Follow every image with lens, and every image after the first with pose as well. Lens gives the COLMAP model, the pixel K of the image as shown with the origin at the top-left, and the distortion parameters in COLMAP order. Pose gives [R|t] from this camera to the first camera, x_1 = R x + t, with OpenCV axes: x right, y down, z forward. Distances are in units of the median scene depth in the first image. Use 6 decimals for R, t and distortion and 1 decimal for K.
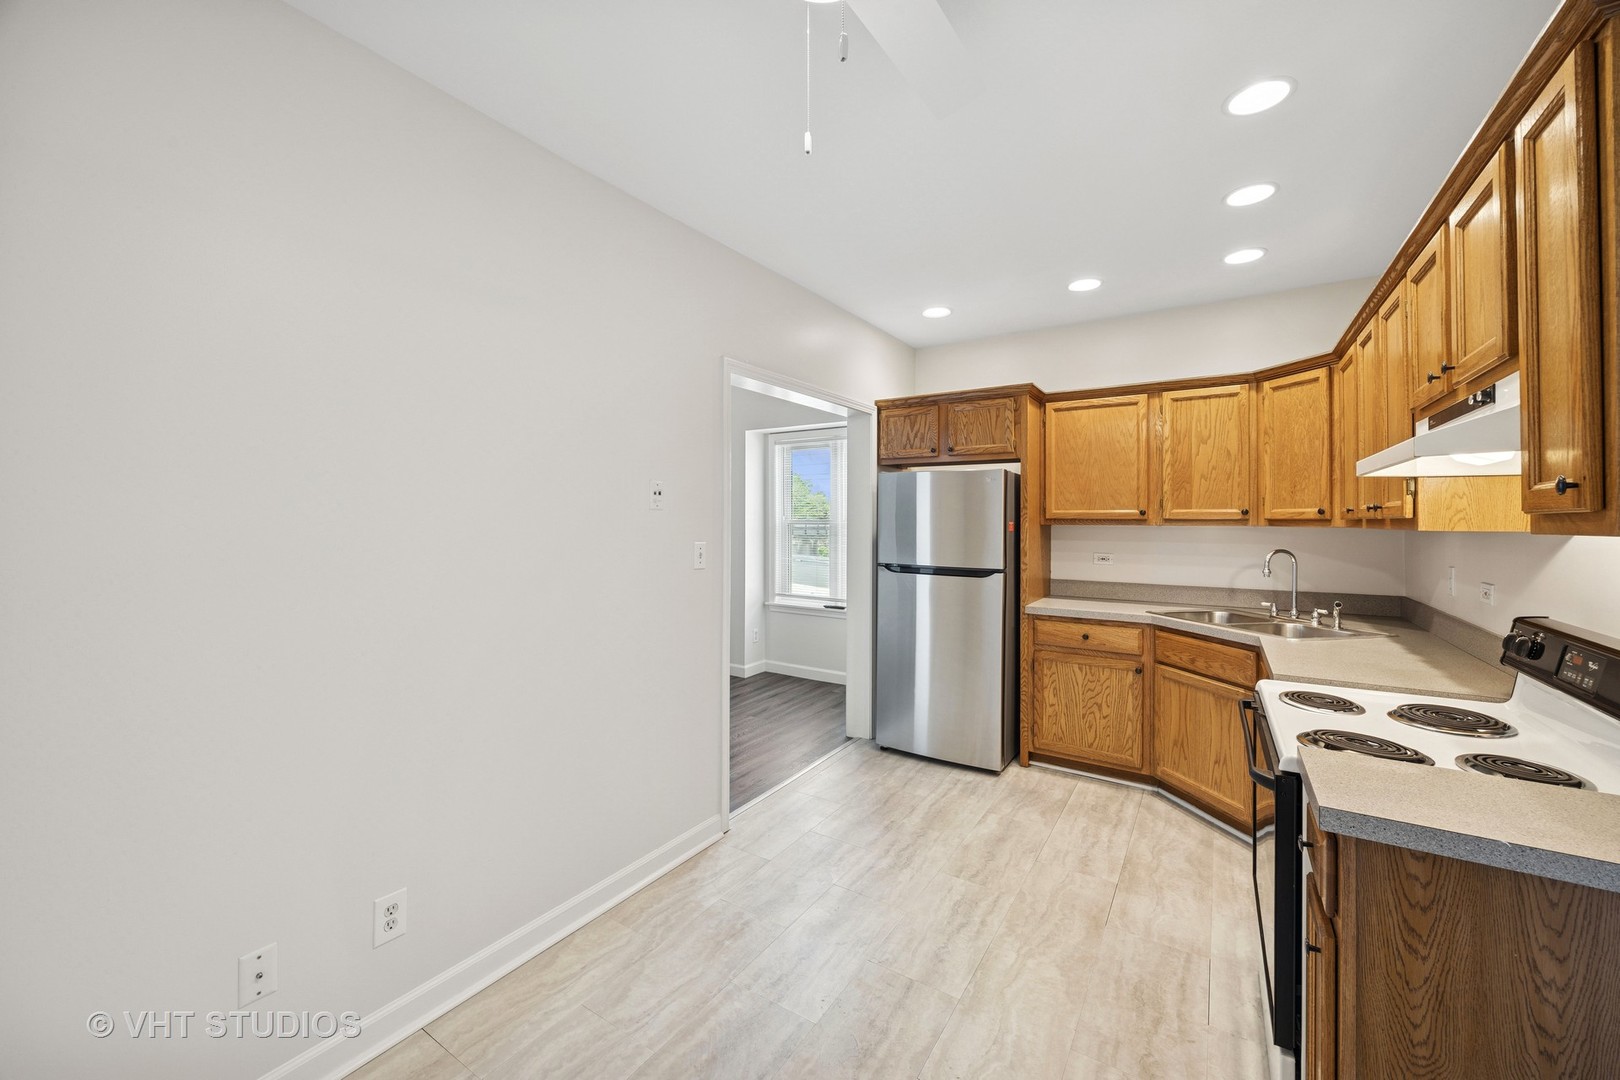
lens RADIAL K [[629.0, 0, 807.9], [0, 629.0, 516.7], [0, 0, 1]] dist [-0.001237, 0.000778]
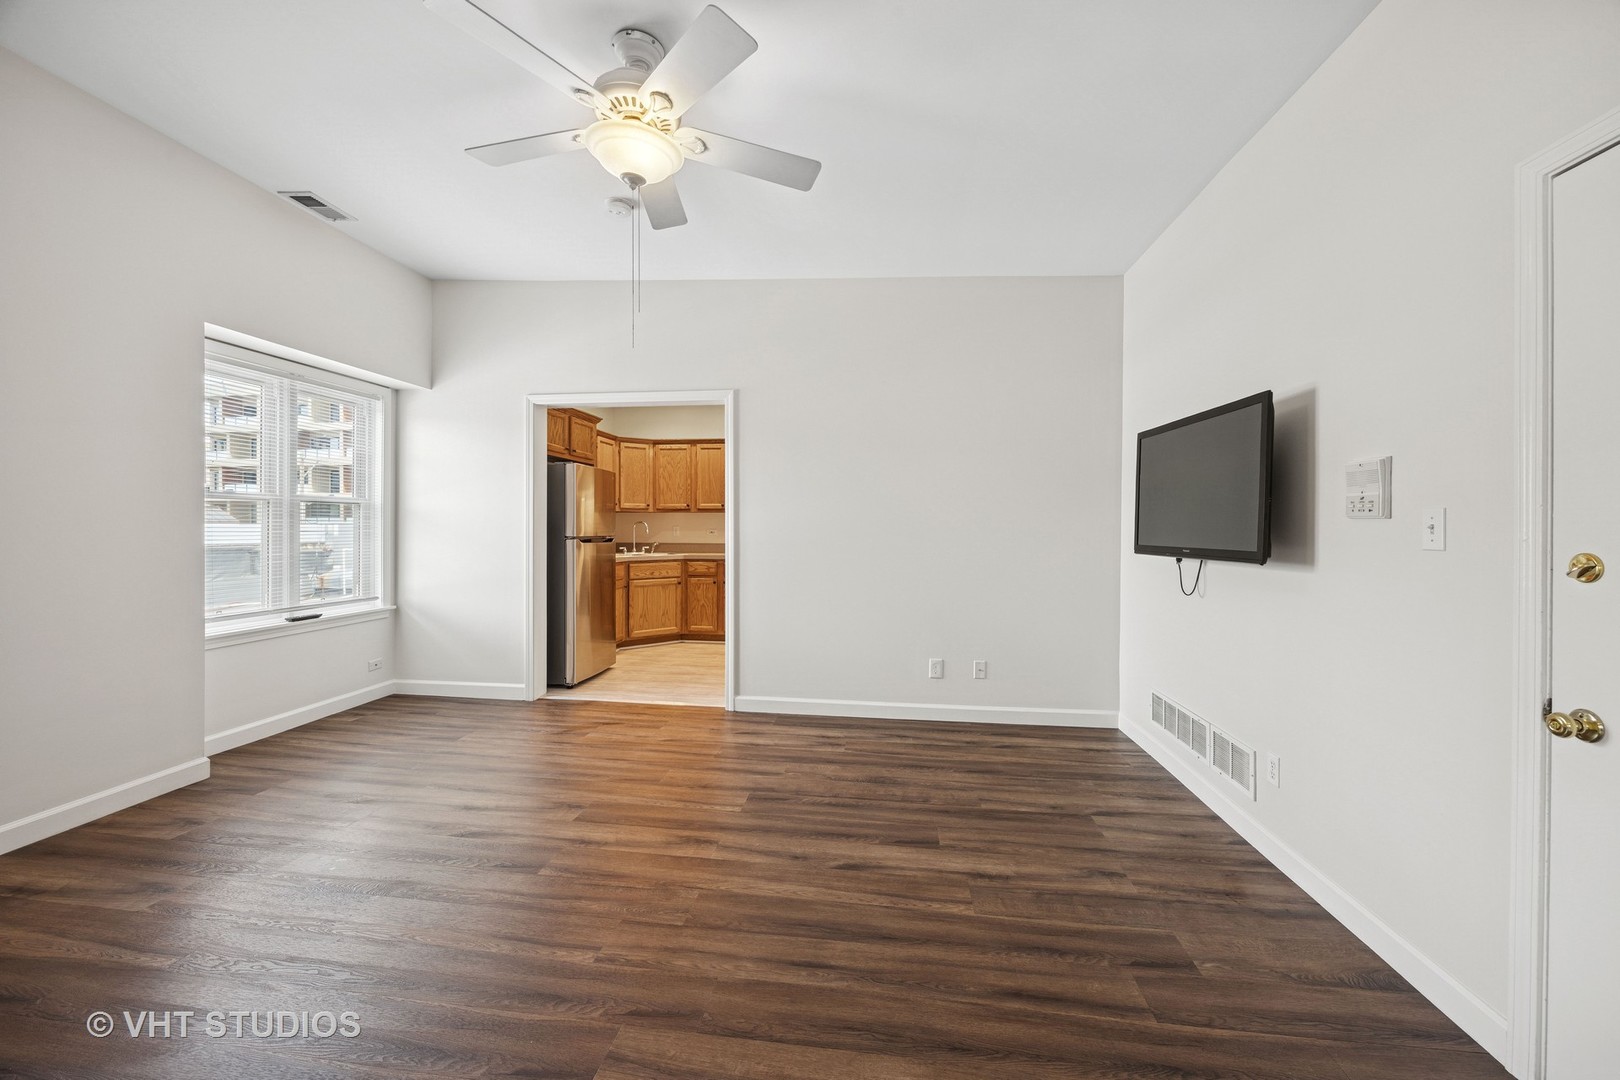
lens RADIAL K [[629.0, 0, 806.2], [0, 629.0, 533.4], [0, 0, 1]] dist [-0.001237, 0.000778]
pose [[-0.443202, -0.013761, 0.896316, -1.415175], [-0.009841, 0.999897, 0.010485, 0.060093], [-0.896368, -0.004173, -0.443292, 1.357663]]
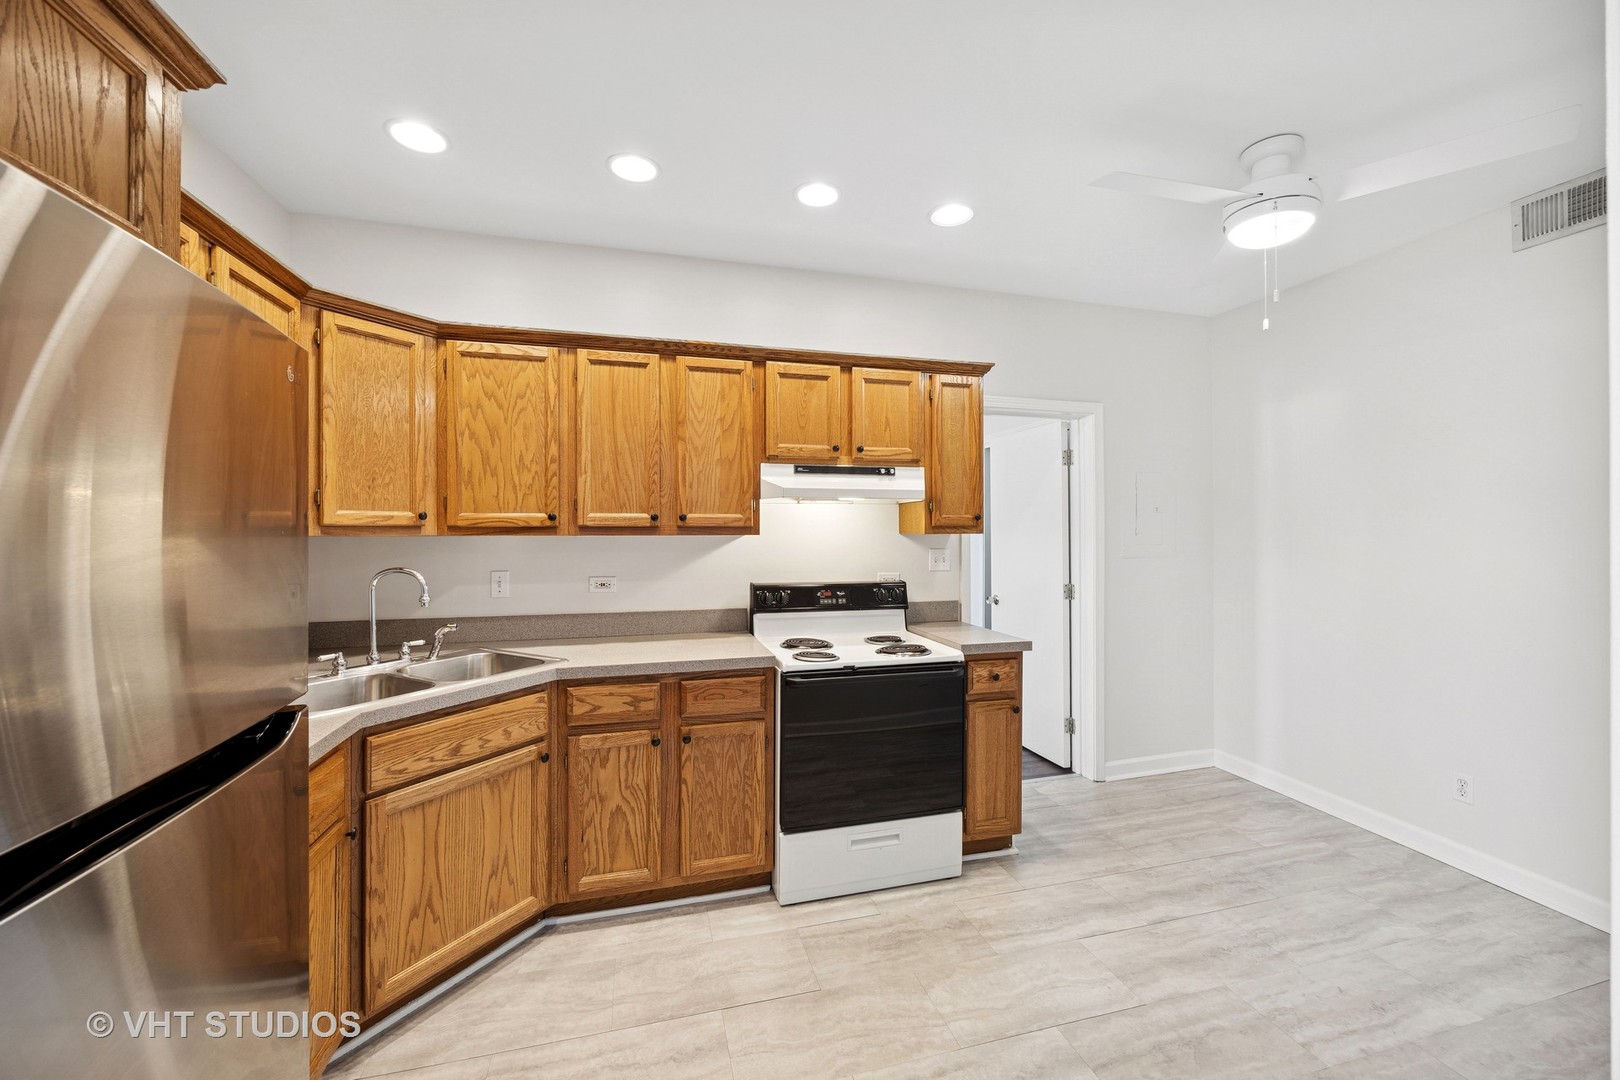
lens RADIAL K [[629.0, 0, 800.5], [0, 629.0, 533.1], [0, 0, 1]] dist [-0.001237, 0.000778]
pose [[-0.746214, -0.002714, 0.665701, -0.058658], [-0.005167, 0.999985, -0.001714, 0.010464], [-0.665687, -0.004719, -0.746217, 1.137940]]
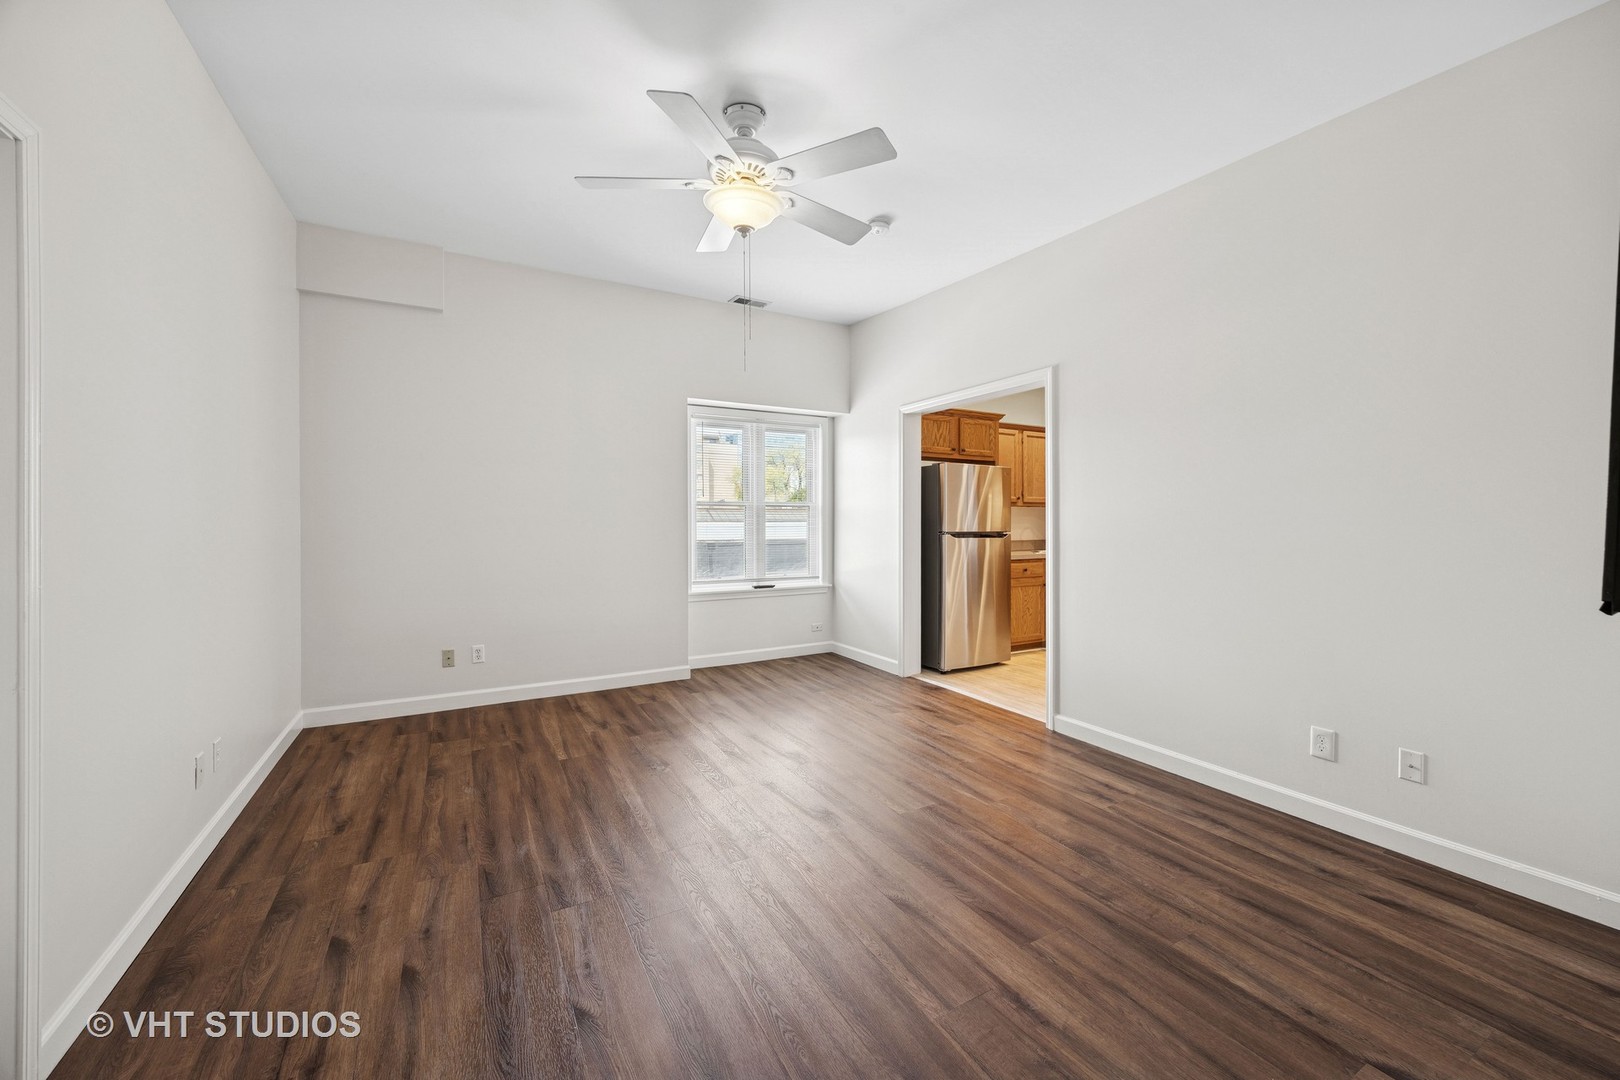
lens RADIAL K [[629.0, 0, 812.5], [0, 629.0, 531.8], [0, 0, 1]] dist [-0.001237, 0.000778]
pose [[0.450339, -0.017123, 0.892693, -1.403550], [-0.000895, 0.999807, 0.019629, 0.057502], [-0.892857, -0.009639, 0.450237, 0.785152]]
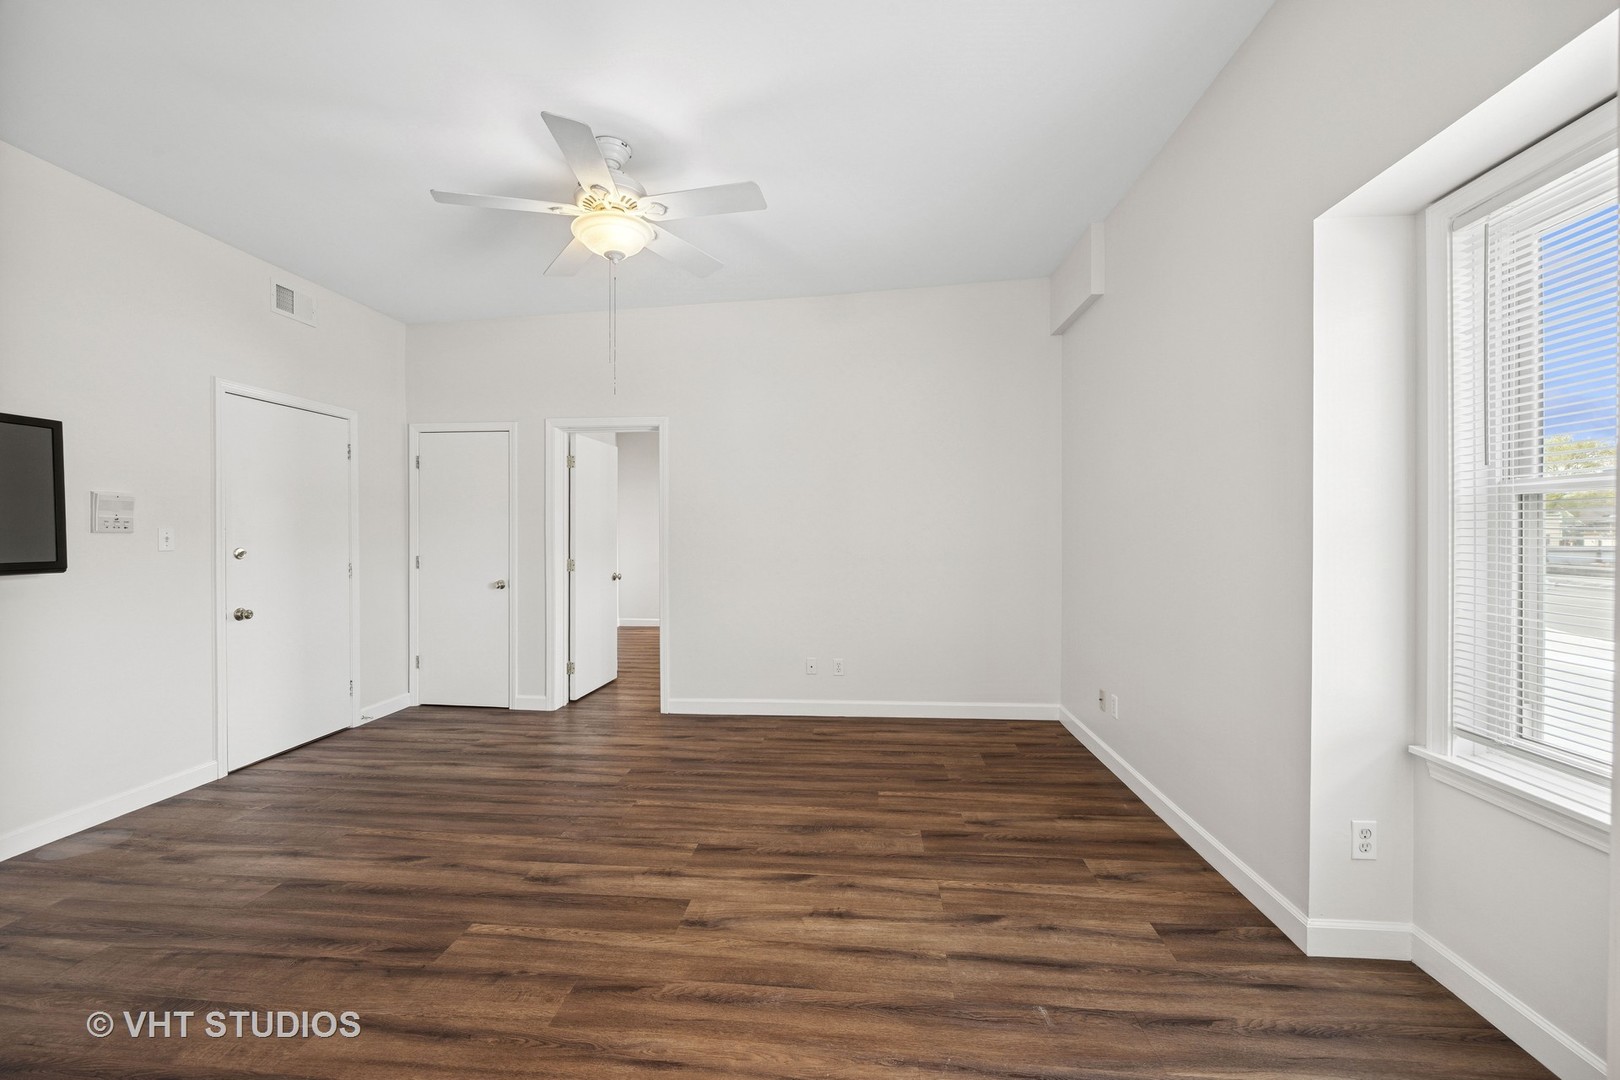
lens RADIAL K [[629.0, 0, 800.6], [0, 629.0, 539.7], [0, 0, 1]] dist [-0.001237, 0.000778]
pose [[0.474523, 0.008518, -0.880202, 0.116369], [0.002923, 0.999932, 0.011252, 0.049598], [0.880238, -0.007913, 0.474466, 1.048526]]
